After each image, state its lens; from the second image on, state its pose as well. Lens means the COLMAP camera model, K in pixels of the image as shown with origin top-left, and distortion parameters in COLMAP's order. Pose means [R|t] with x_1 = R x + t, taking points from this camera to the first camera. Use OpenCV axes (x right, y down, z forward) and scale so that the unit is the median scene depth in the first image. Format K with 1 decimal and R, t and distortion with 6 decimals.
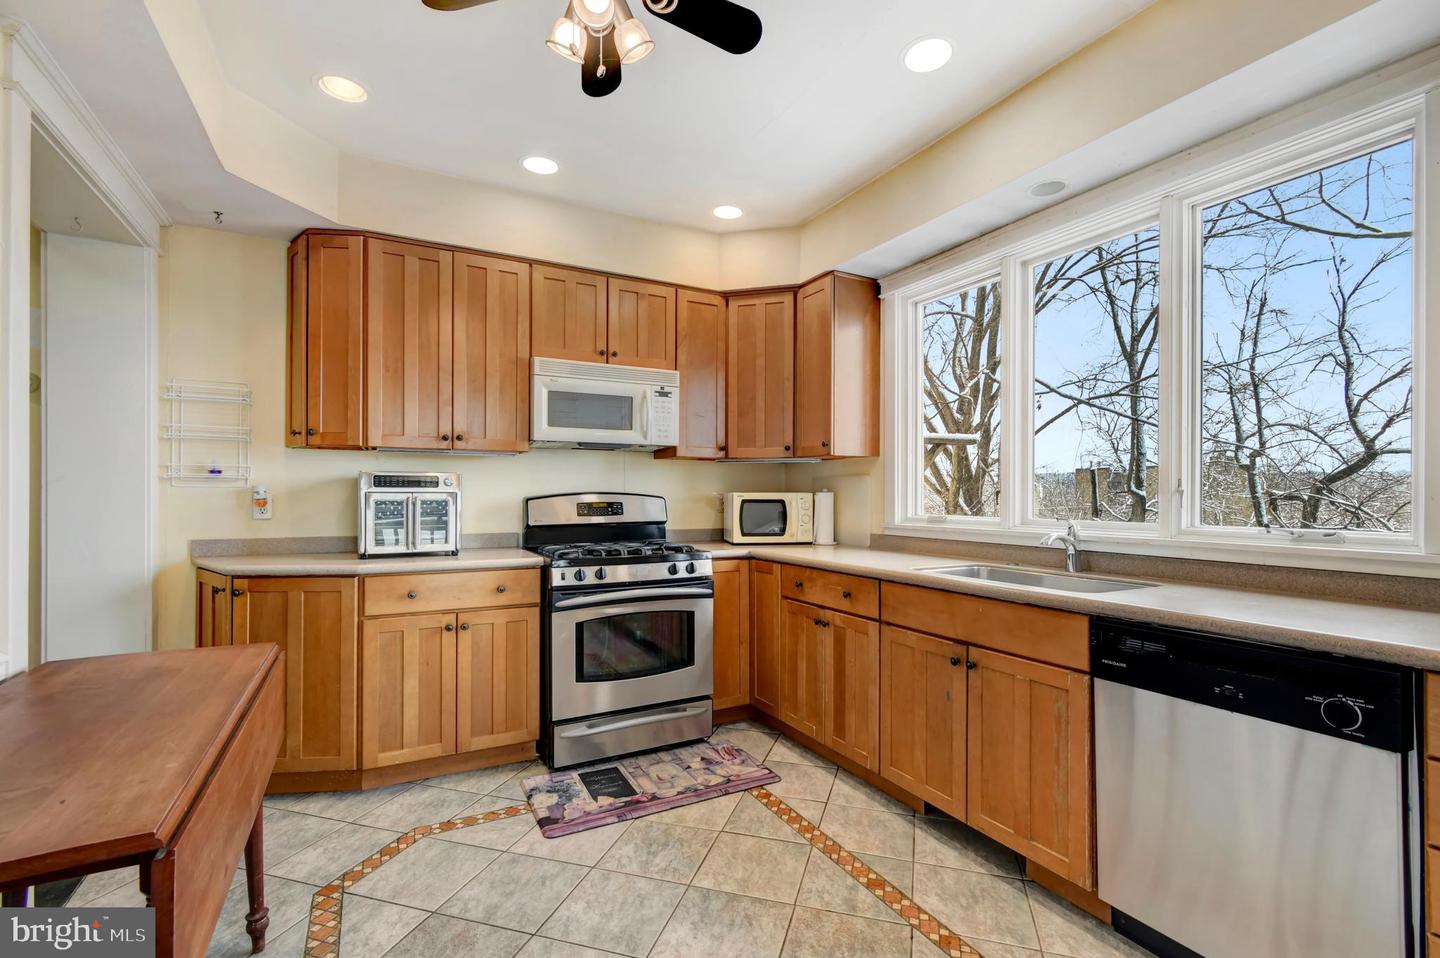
lens RADIAL K [[657.8, 0, 720.0], [0, 657.8, 479.0], [0, 0, 1]] dist [0.014379, 0.000211]
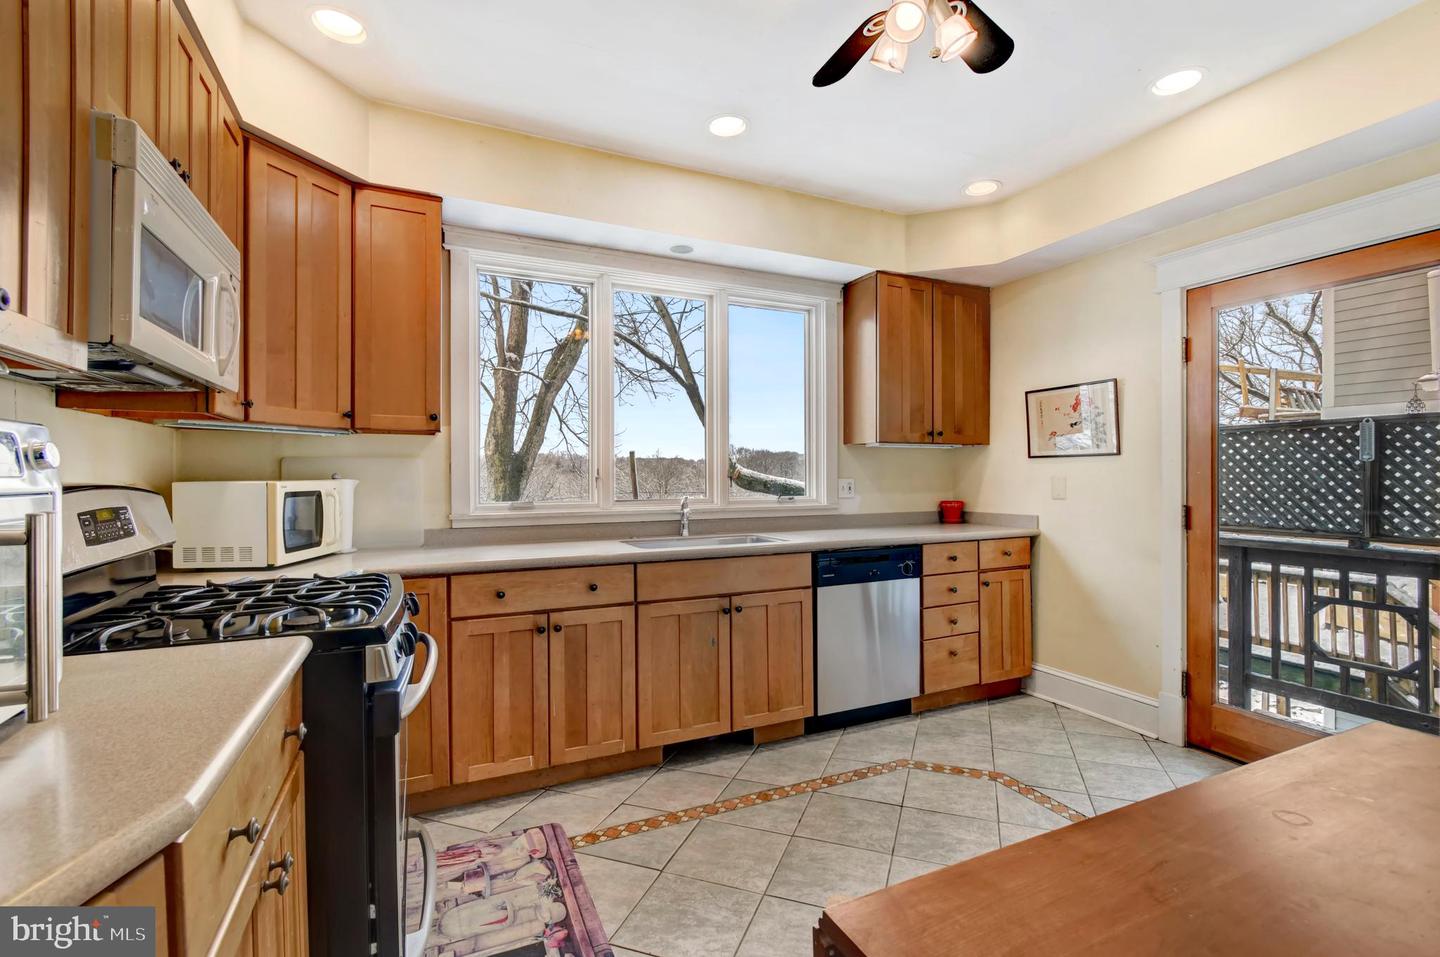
lens RADIAL K [[661.6, 0, 735.2], [0, 661.6, 472.0], [0, 0, 1]] dist [0.018732, -0.020641]
pose [[0.034511, 0.008095, 0.999372, -0.770813], [-0.015348, 0.999854, -0.007569, 0.015363], [-0.999286, -0.015077, 0.034630, 0.785817]]
